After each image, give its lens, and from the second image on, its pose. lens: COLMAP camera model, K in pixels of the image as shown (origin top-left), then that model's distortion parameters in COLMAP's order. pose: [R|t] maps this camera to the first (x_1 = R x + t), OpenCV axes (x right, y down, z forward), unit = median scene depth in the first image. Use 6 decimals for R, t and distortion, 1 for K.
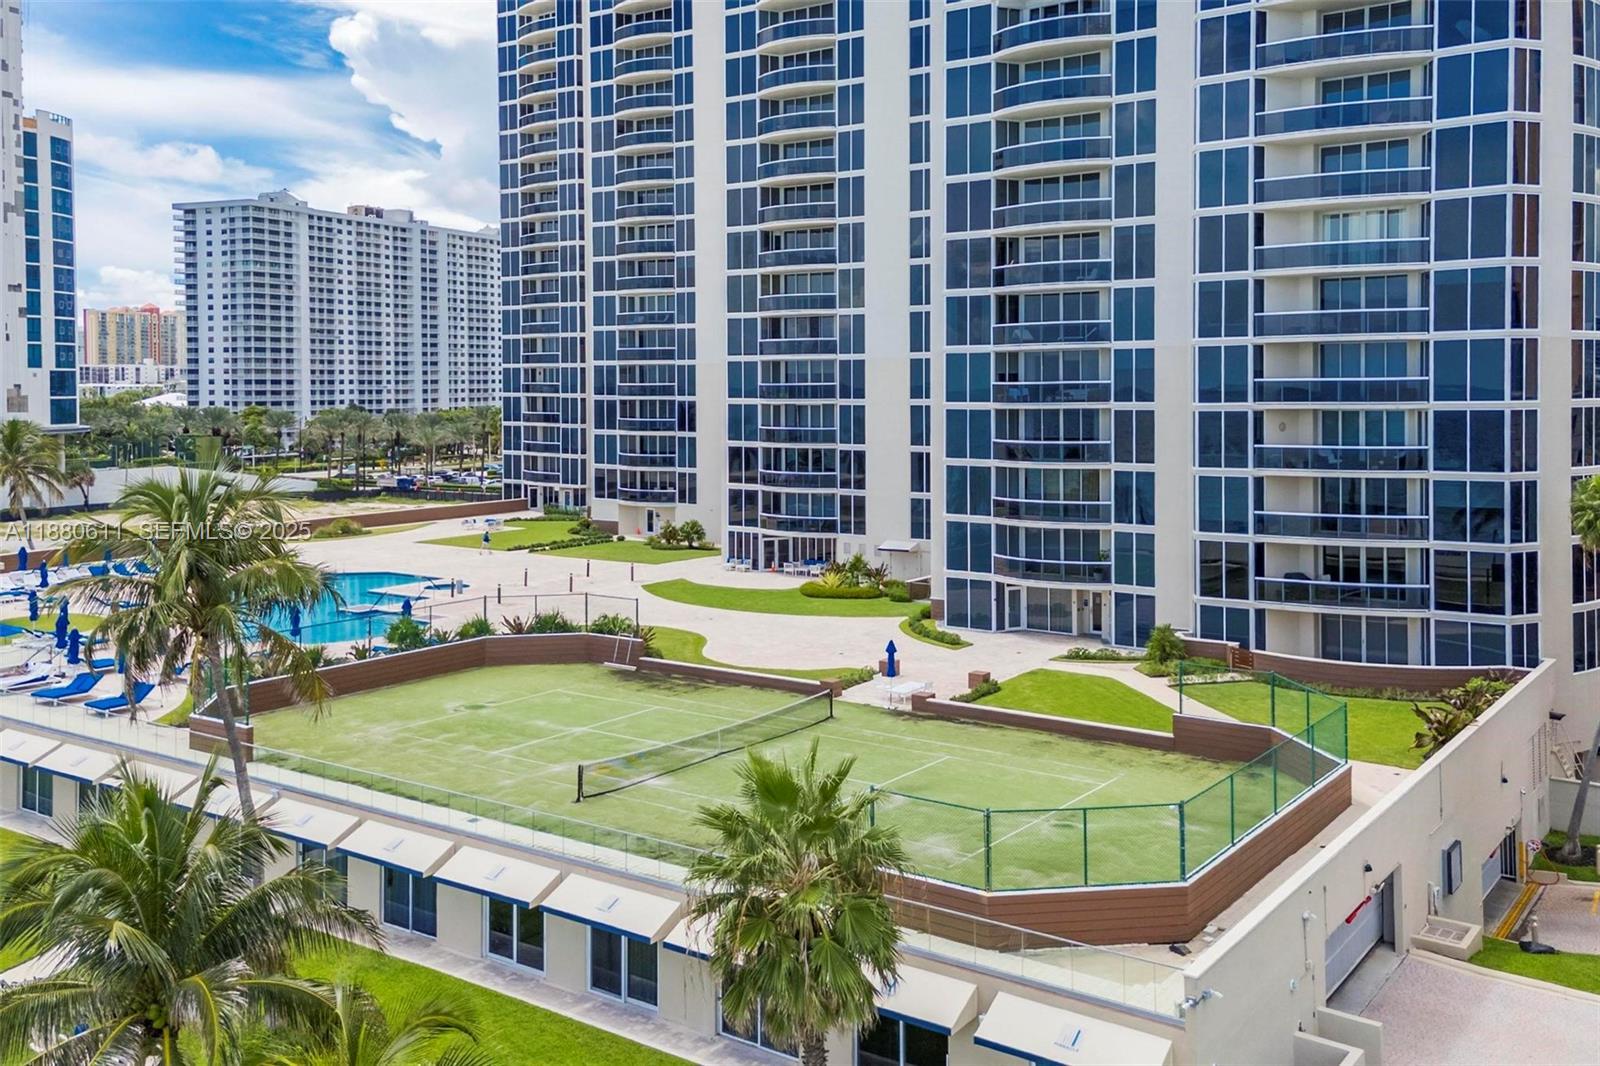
lens RADIAL K [[1538.7, 0, 779.2], [0, 1538.7, 420.6], [0, 0, 1]] dist [0.088519, 0.000000]
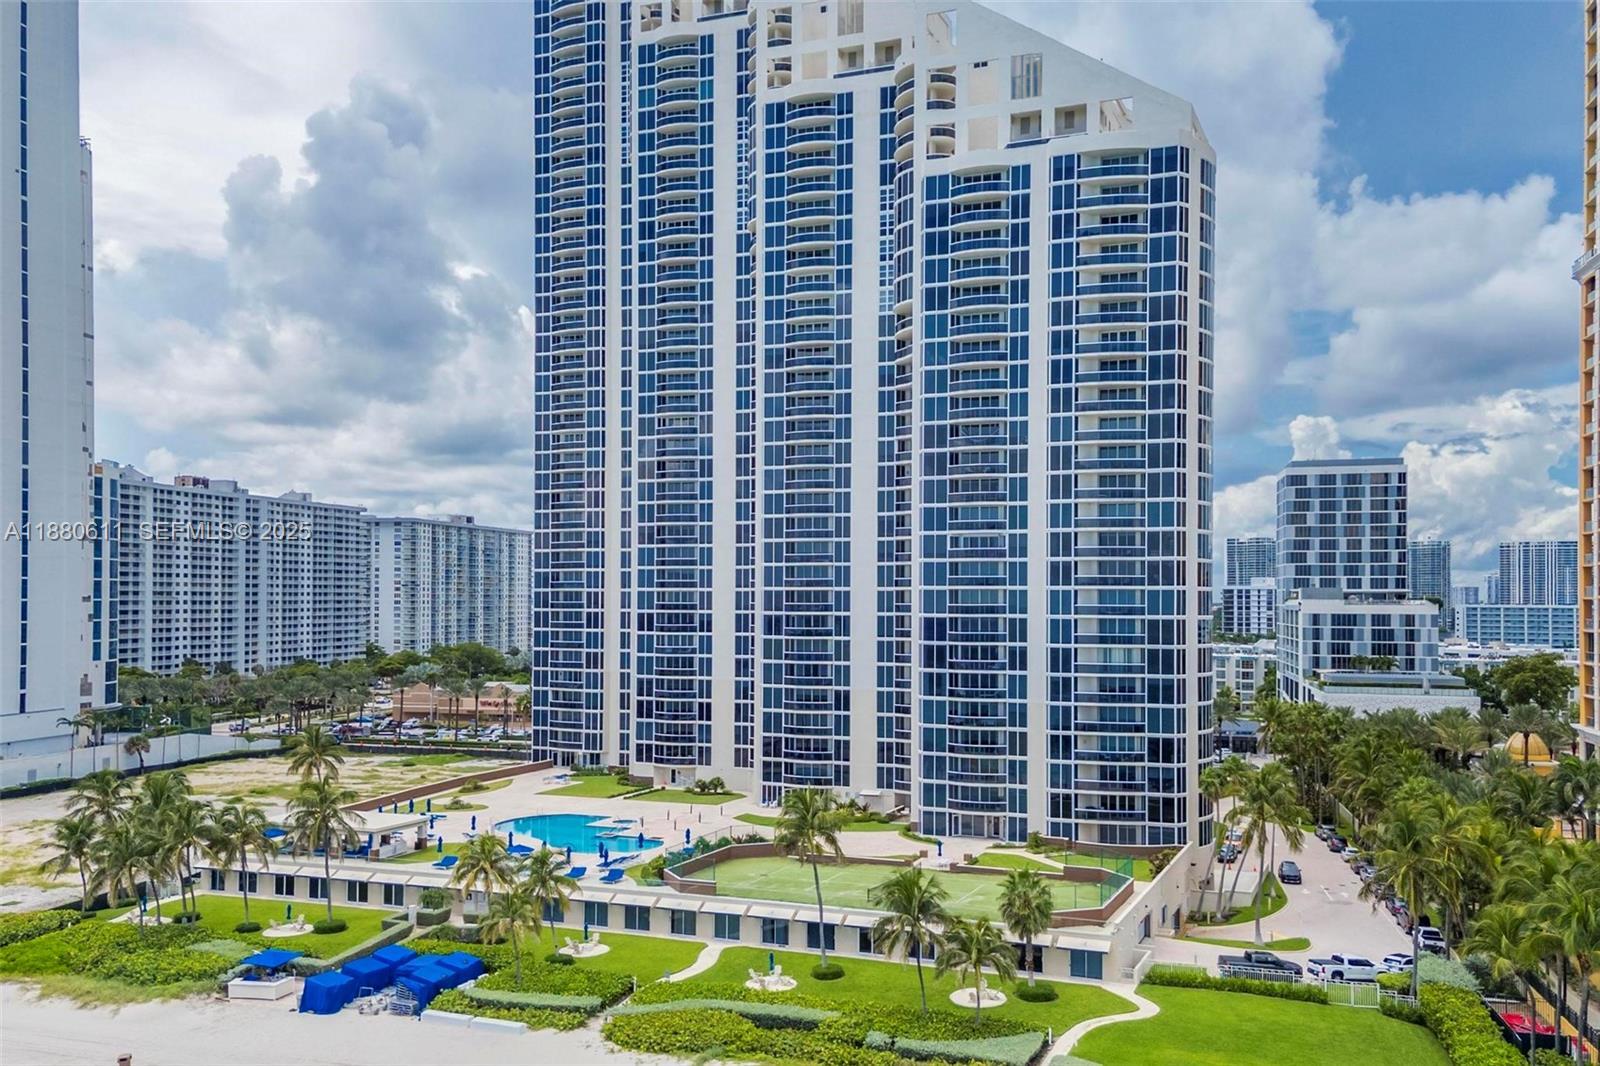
lens RADIAL K [[1630.5, 0, 811.9], [0, 1630.5, 576.7], [0, 0, 1]] dist [0.153137, 0.000000]
pose [[0.968376, 0.010774, 0.249262, -0.314244], [-0.003379, 0.999542, -0.030077, -0.077475], [-0.249472, 0.028284, 0.967969, -0.582925]]
